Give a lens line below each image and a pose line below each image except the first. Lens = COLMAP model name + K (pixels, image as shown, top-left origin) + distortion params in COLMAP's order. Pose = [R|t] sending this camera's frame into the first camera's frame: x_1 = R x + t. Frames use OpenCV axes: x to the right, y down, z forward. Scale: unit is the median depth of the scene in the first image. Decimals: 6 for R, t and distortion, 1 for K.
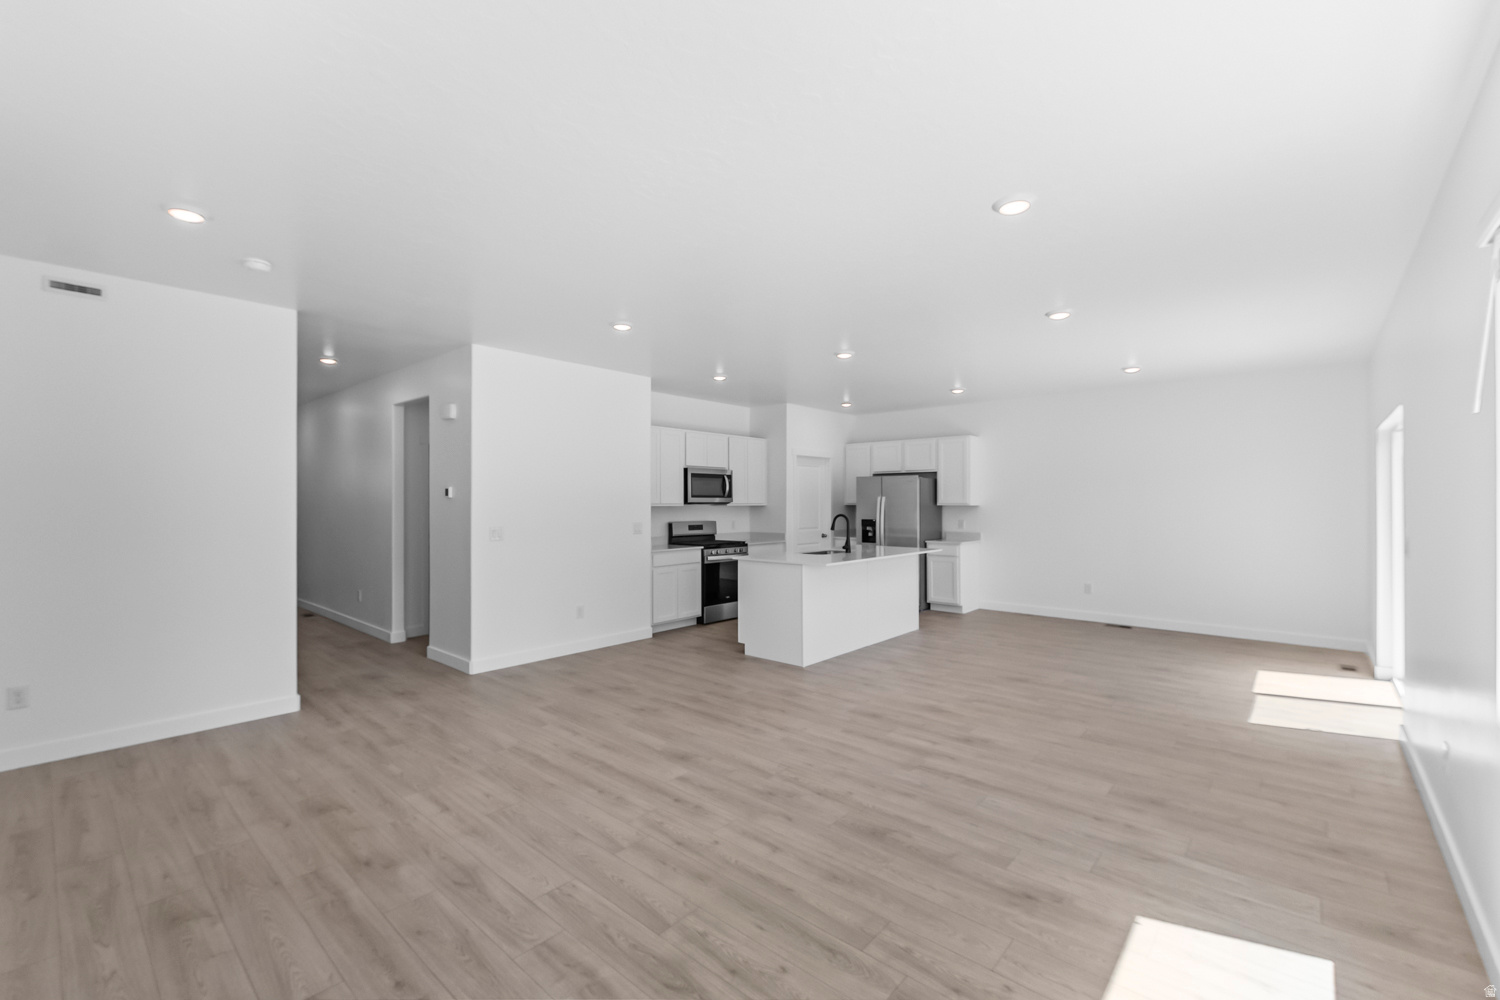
lens RADIAL K [[648.9, 0, 734.1], [0, 648.9, 500.5], [0, 0, 1]] dist [-0.013055, -0.000761]
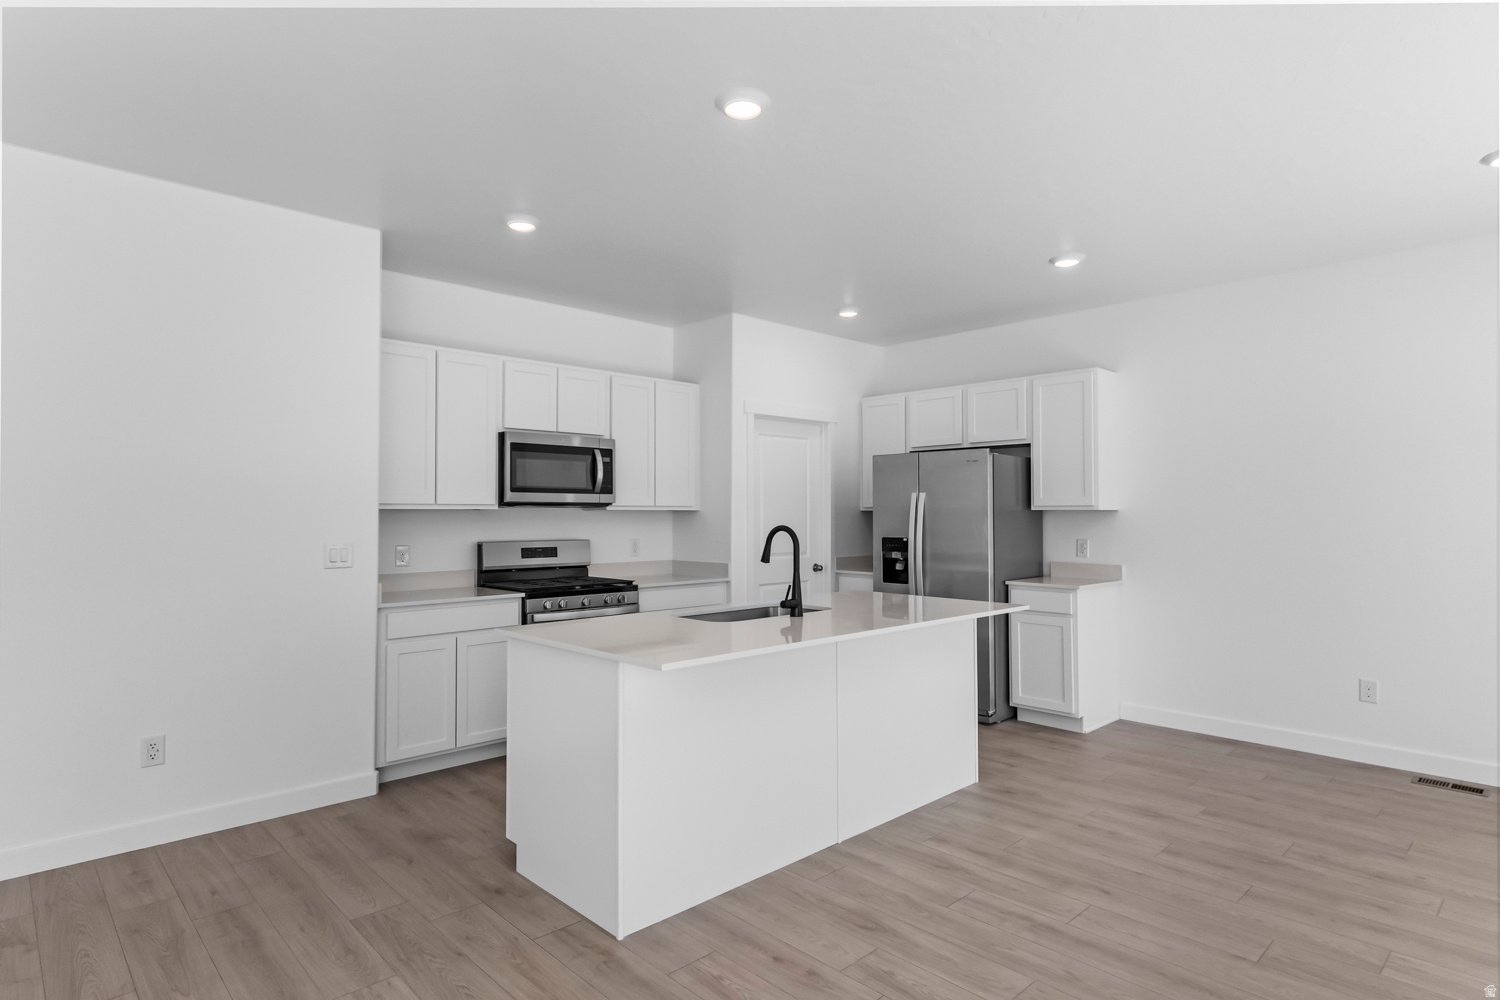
lens RADIAL K [[817.1, 0, 736.9], [0, 817.1, 499.0], [0, 0, 1]] dist [-0.001757, 0.003127]
pose [[0.996533, -0.000268, -0.083196, 0.142891], [-0.000978, 0.999888, -0.014932, 0.008837], [0.083191, 0.014962, 0.996421, 0.361067]]
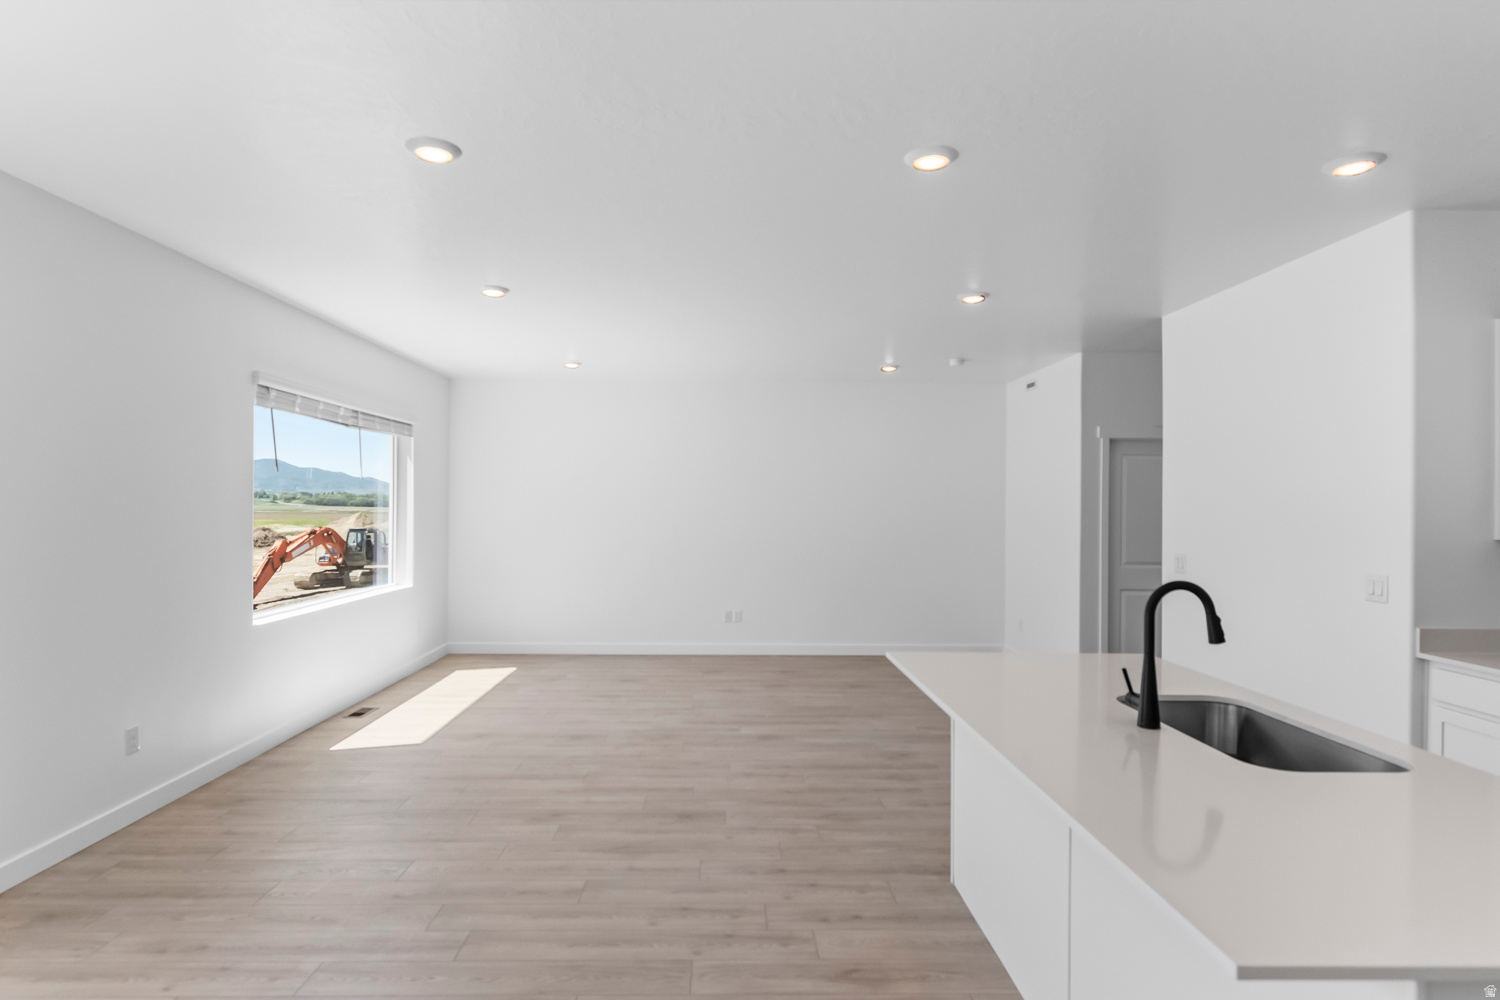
lens RADIAL K [[817.1, 0, 734.1], [0, 817.1, 504.8], [0, 0, 1]] dist [-0.001757, 0.003127]
pose [[-0.739383, -0.005664, -0.673261, 0.411570], [-0.003197, 0.999983, -0.004901, -0.005913], [0.673277, -0.001471, -0.739389, 0.884802]]
